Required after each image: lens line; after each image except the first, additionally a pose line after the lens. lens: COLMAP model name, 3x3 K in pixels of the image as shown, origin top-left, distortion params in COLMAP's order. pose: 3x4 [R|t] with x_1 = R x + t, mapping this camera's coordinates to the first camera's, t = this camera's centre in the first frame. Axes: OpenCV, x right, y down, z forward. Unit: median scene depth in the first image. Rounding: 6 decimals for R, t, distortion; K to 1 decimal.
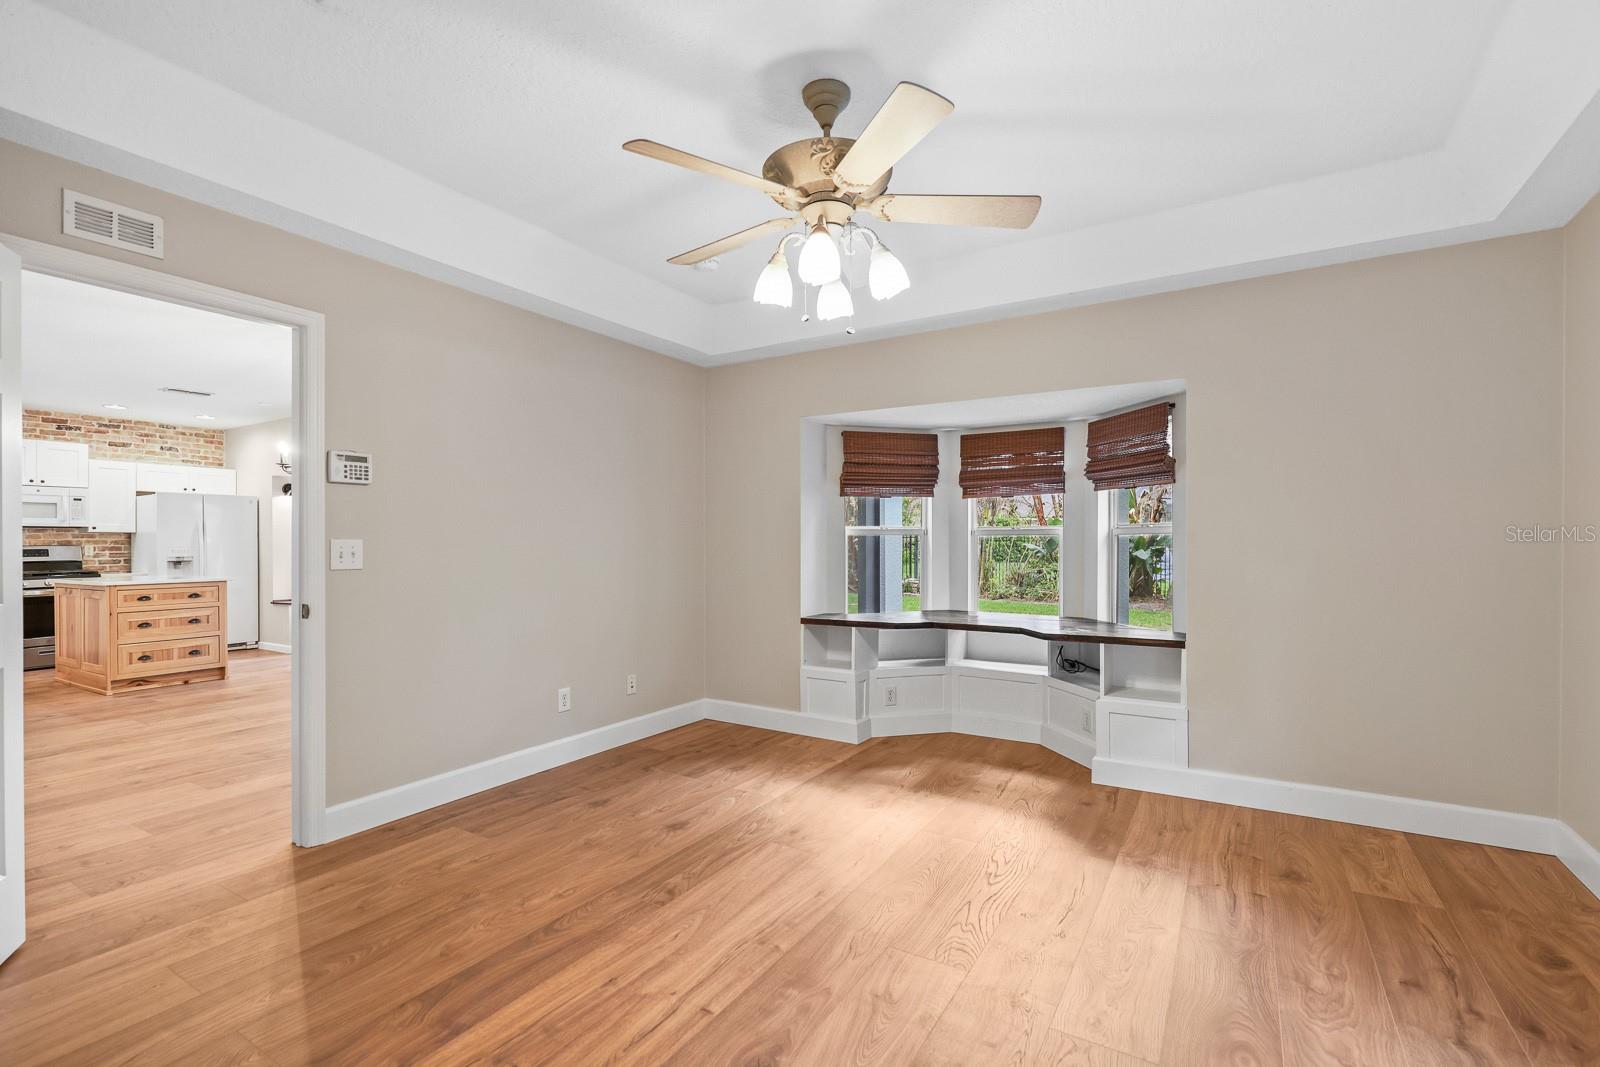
lens RADIAL K [[721.9, 0, 807.8], [0, 721.9, 543.1], [0, 0, 1]] dist [0.000350, -0.000634]
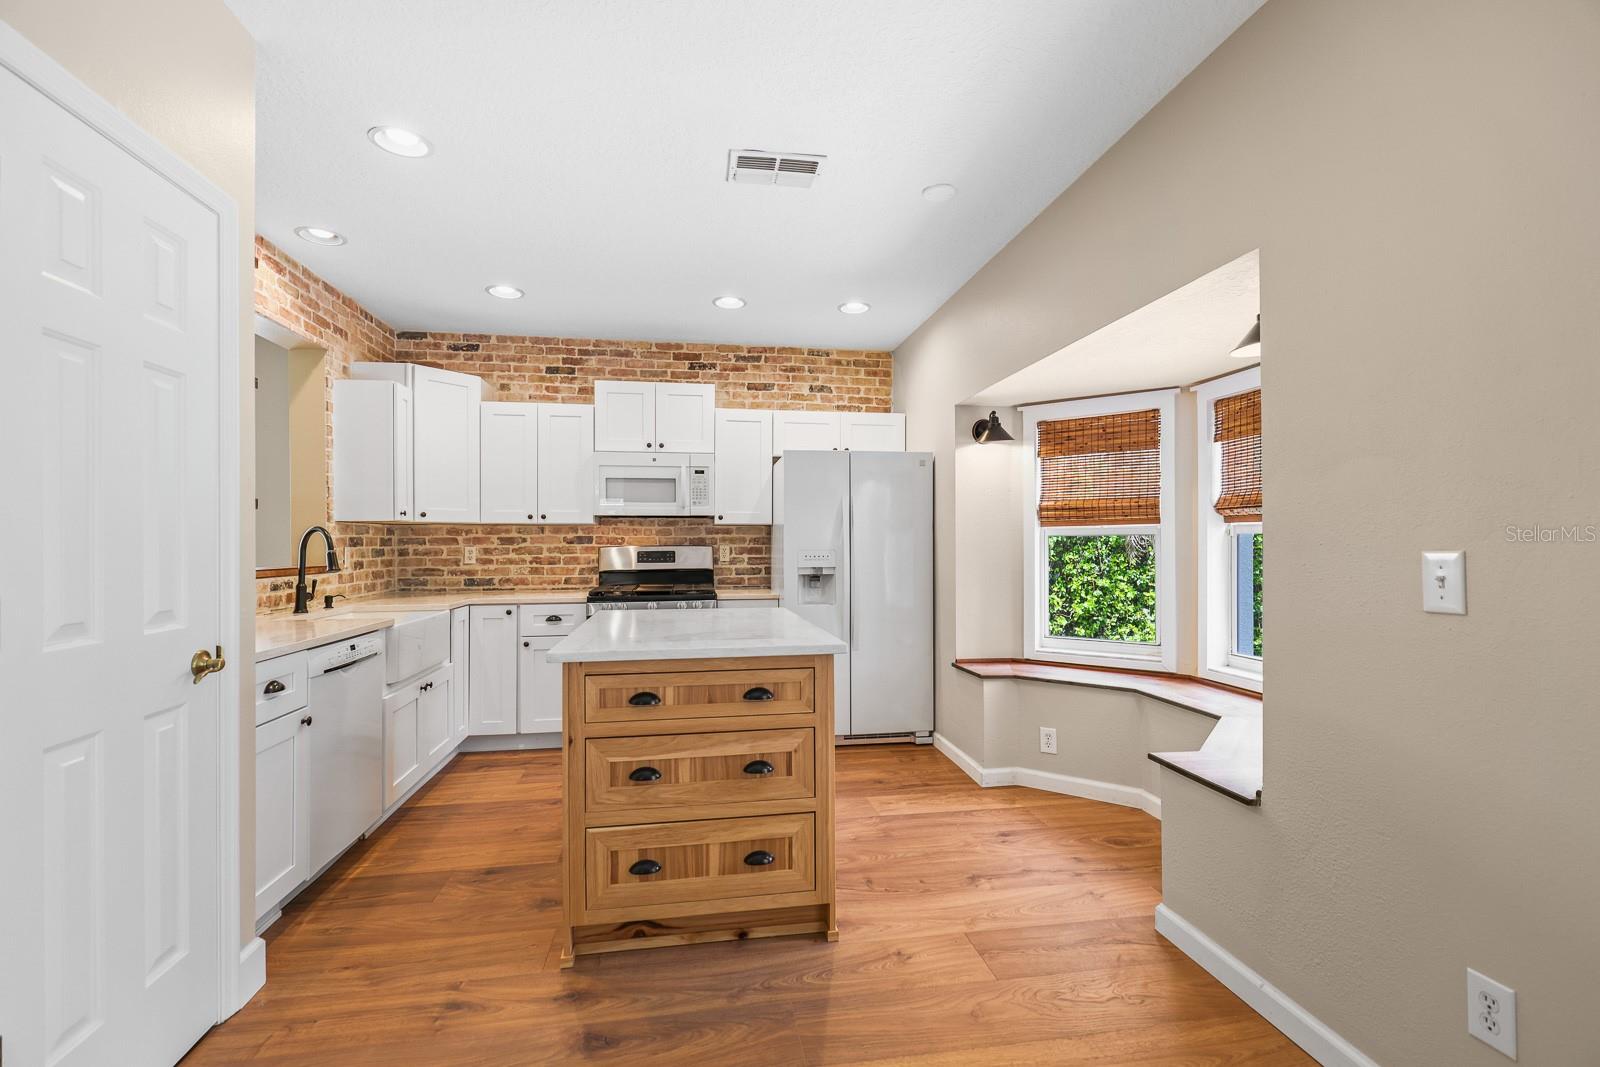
lens RADIAL K [[721.9, 0, 801.1], [0, 721.9, 539.8], [0, 0, 1]] dist [0.000350, -0.000634]
pose [[0.646009, 0.000902, -0.763329, -0.458207], [-0.002481, 0.999996, -0.000918, -0.001358], [0.763325, 0.002487, 0.646009, 0.634857]]
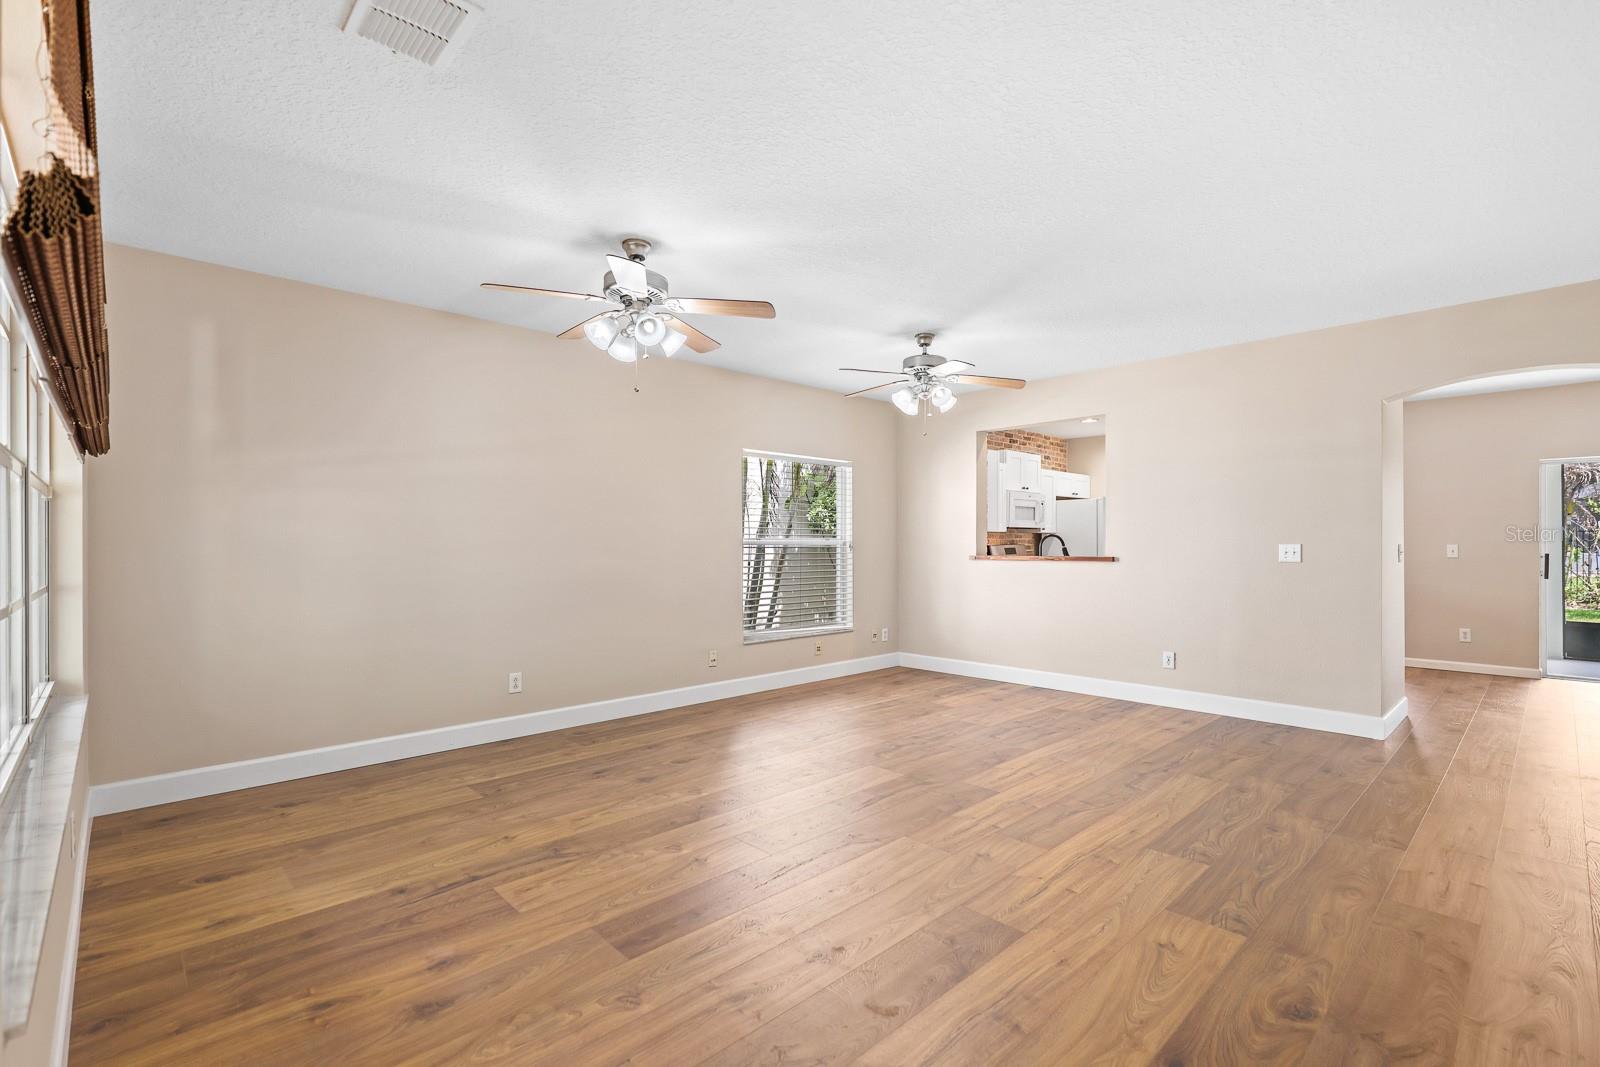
lens RADIAL K [[721.9, 0, 797.8], [0, 721.9, 549.7], [0, 0, 1]] dist [0.000350, -0.000634]
pose [[0.961771, 0.003857, -0.273829, -1.021470], [-0.002302, 0.999979, 0.005999, 0.004657], [0.273846, -0.005140, 0.961760, -0.180862]]
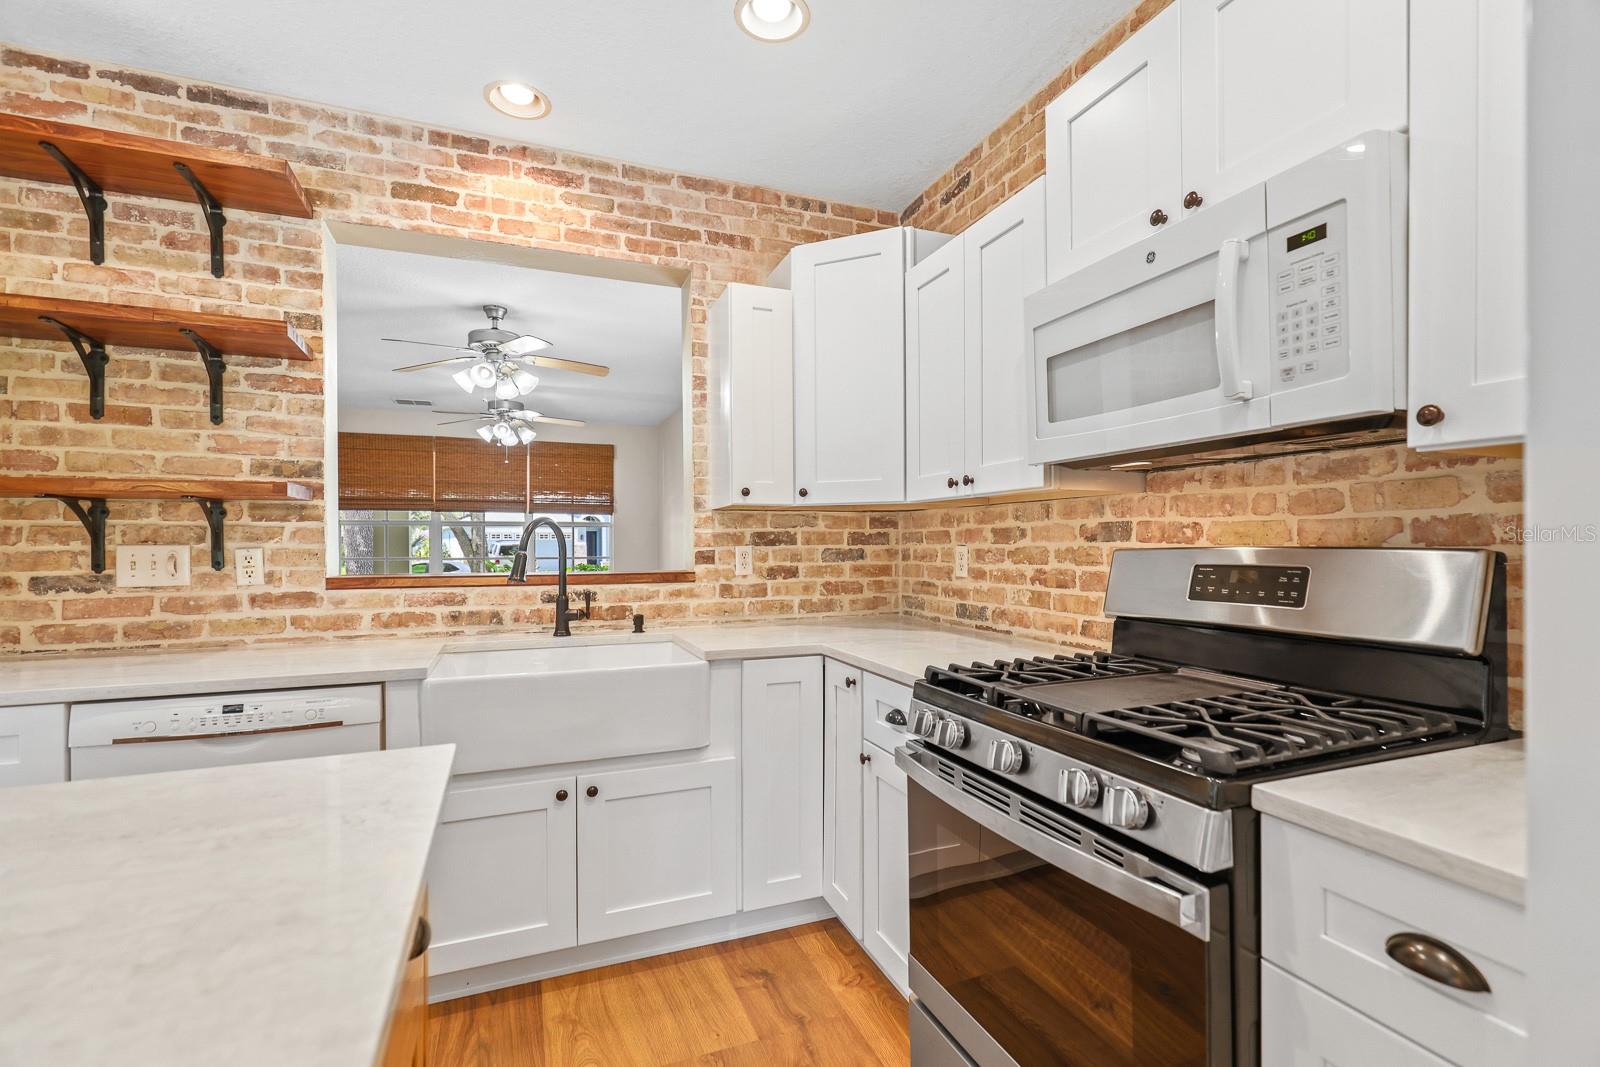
lens RADIAL K [[721.9, 0, 801.0], [0, 721.9, 546.2], [0, 0, 1]] dist [0.000350, -0.000634]
pose [[-0.600959, 0.011513, -0.799197, -0.793384], [0.005807, 0.999933, 0.010038, 0.000755], [0.799259, 0.001391, -0.600985, 0.961726]]
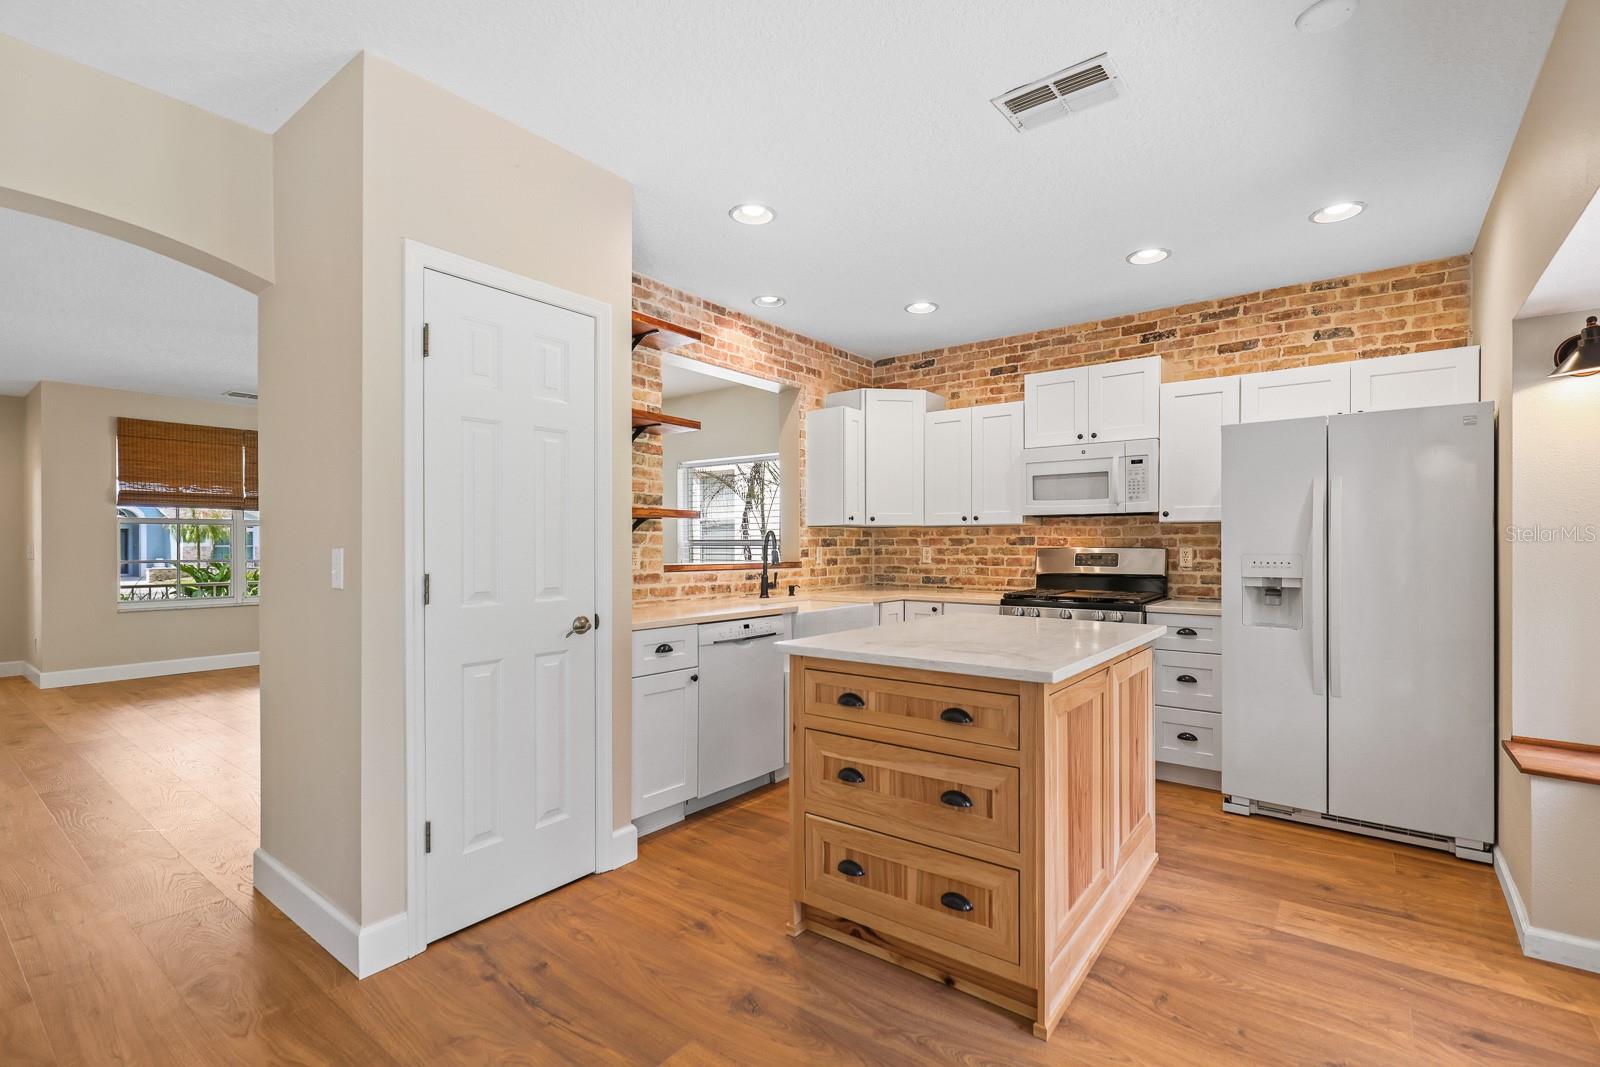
lens RADIAL K [[721.9, 0, 801.5], [0, 721.9, 545.2], [0, 0, 1]] dist [0.000350, -0.000634]
pose [[-0.113974, 0.006868, -0.993460, -0.431761], [-0.001802, 0.999973, 0.007120, -0.001765], [0.993482, 0.002602, -0.113959, 0.778075]]
